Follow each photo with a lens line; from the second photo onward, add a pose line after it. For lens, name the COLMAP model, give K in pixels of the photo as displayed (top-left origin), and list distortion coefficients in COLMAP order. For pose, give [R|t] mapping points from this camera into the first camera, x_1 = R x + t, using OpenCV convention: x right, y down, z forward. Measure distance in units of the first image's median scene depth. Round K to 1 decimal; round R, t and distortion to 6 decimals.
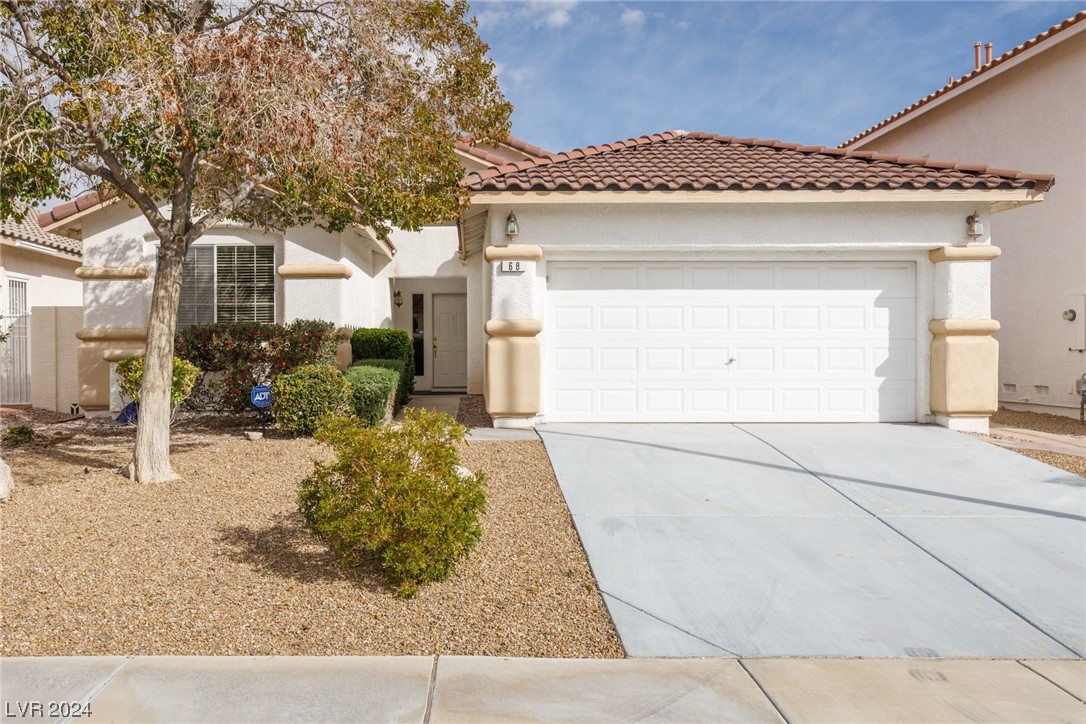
lens RADIAL K [[849.8, 0, 541.3], [0, 849.8, 358.8], [0, 0, 1]] dist [-0.010974, -0.005251]
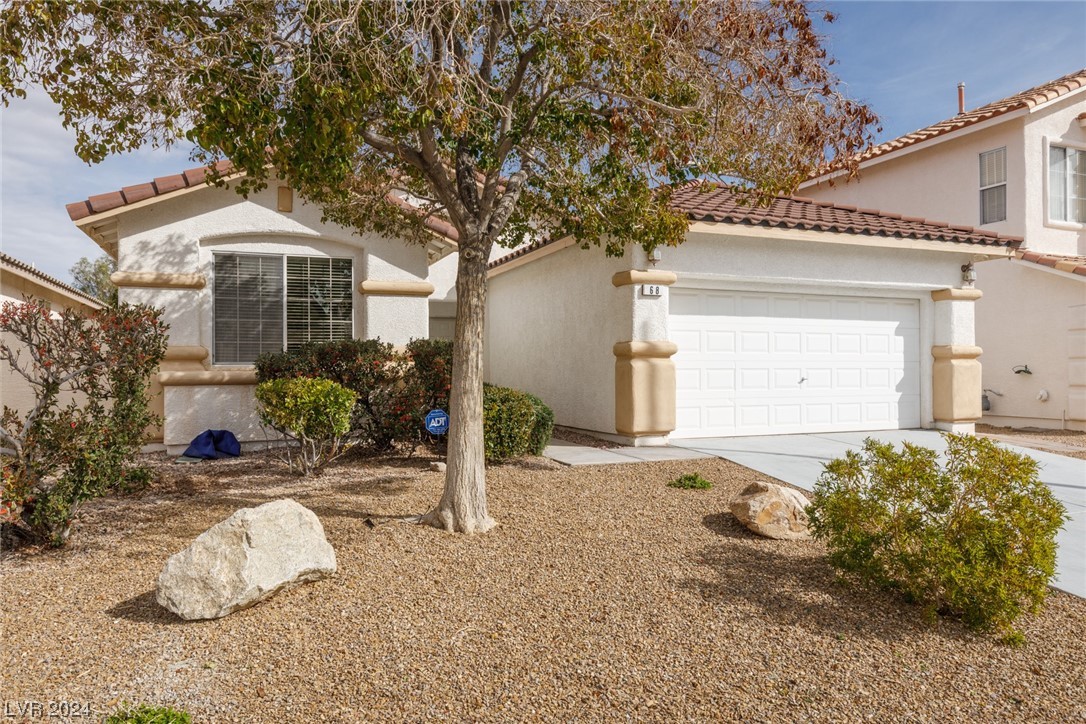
lens RADIAL K [[699.4, 0, 543.1], [0, 699.4, 366.0], [0, 0, 1]] dist [-0.000506, 0.000053]
pose [[0.933000, 0.000948, 0.359874, -0.453062], [0.006117, 0.999810, -0.018491, -0.001106], [-0.359824, 0.019453, 0.932818, 0.241954]]
